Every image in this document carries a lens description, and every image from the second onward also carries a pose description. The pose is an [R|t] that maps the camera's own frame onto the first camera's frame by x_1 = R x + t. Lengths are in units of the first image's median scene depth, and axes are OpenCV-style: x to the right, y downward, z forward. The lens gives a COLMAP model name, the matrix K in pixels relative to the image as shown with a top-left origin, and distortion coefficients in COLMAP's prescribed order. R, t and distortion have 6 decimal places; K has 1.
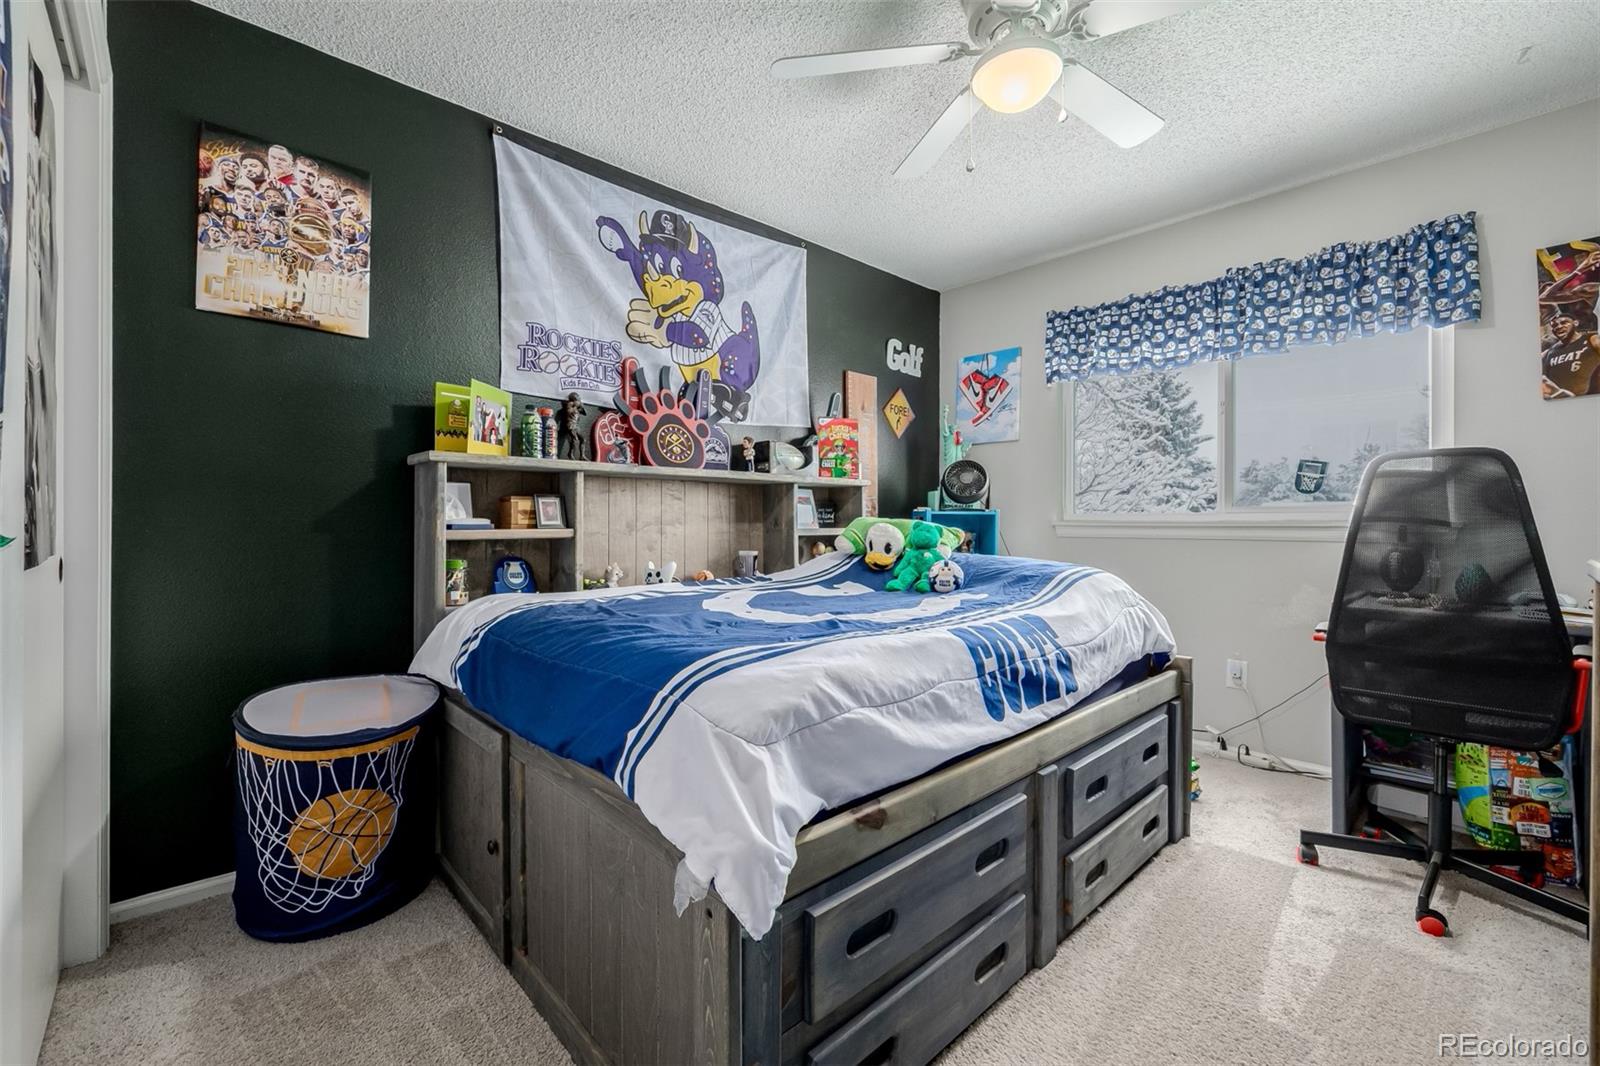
lens RADIAL K [[673.4, 0, 790.4], [0, 673.4, 516.9], [0, 0, 1]] dist [0.000123, -0.000148]
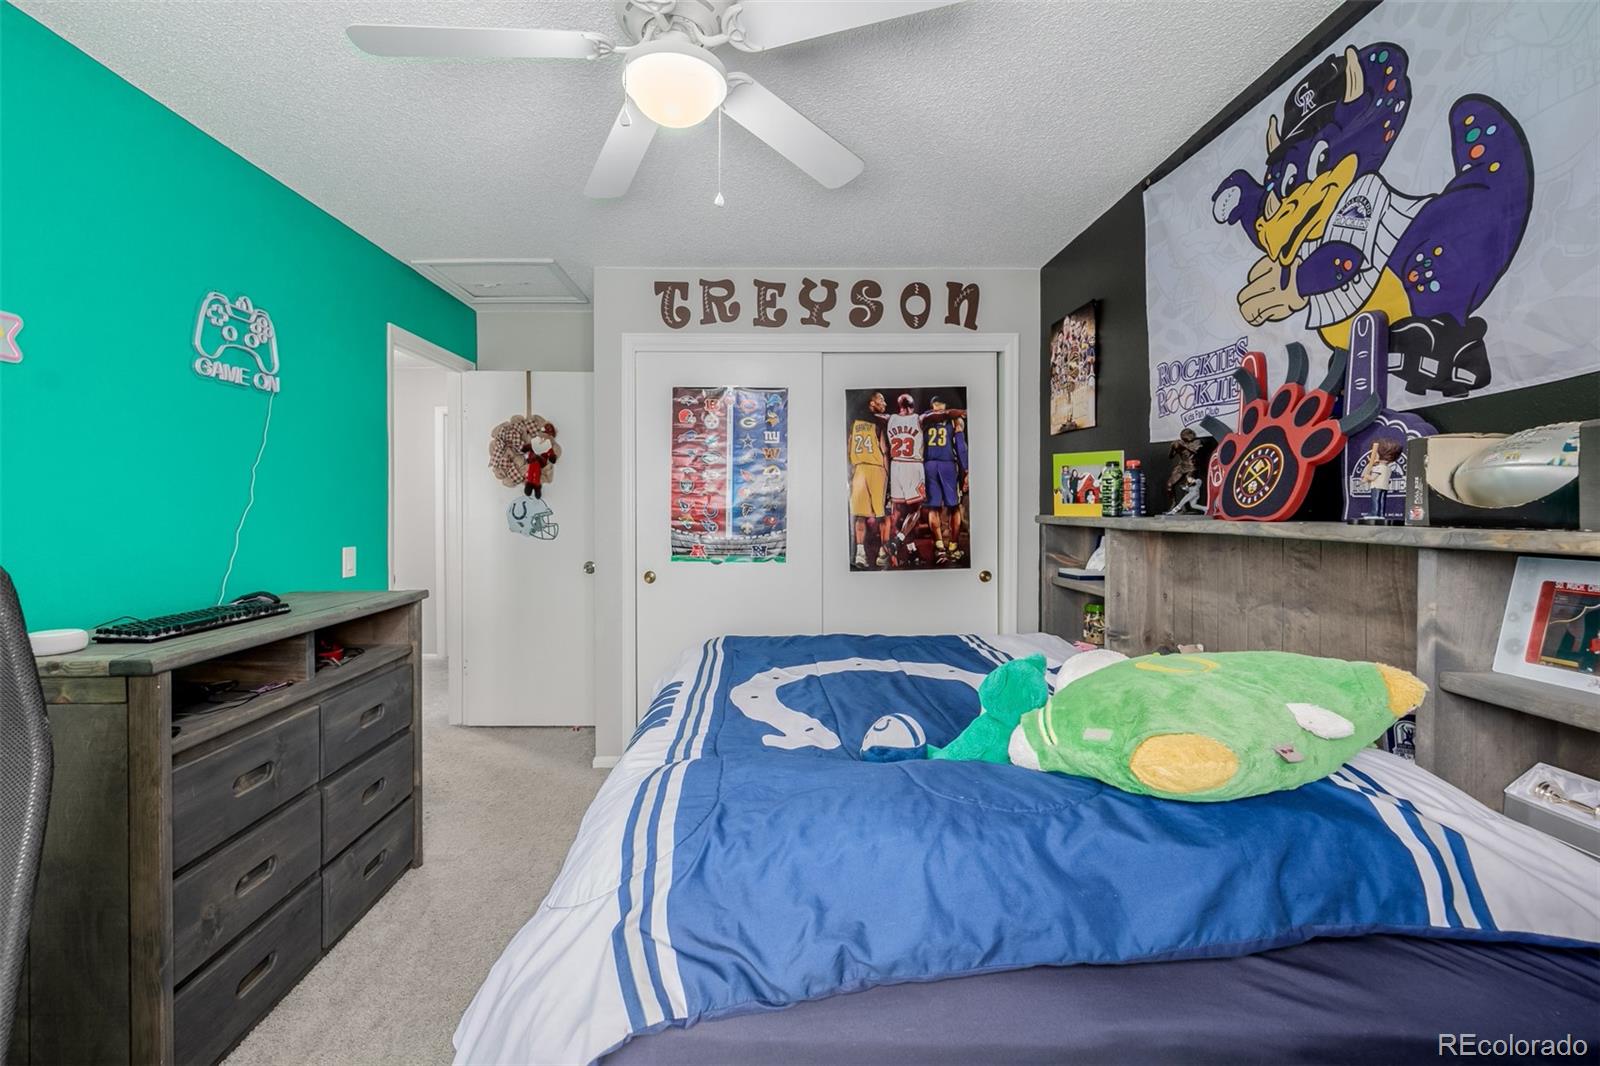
lens RADIAL K [[673.4, 0, 790.4], [0, 673.4, 516.9], [0, 0, 1]] dist [0.000123, -0.000148]
pose [[-0.651228, 0.005522, -0.758862, 0.559213], [-0.002352, 0.999954, 0.009295, -0.073891], [0.758879, 0.007838, -0.651185, 1.045804]]
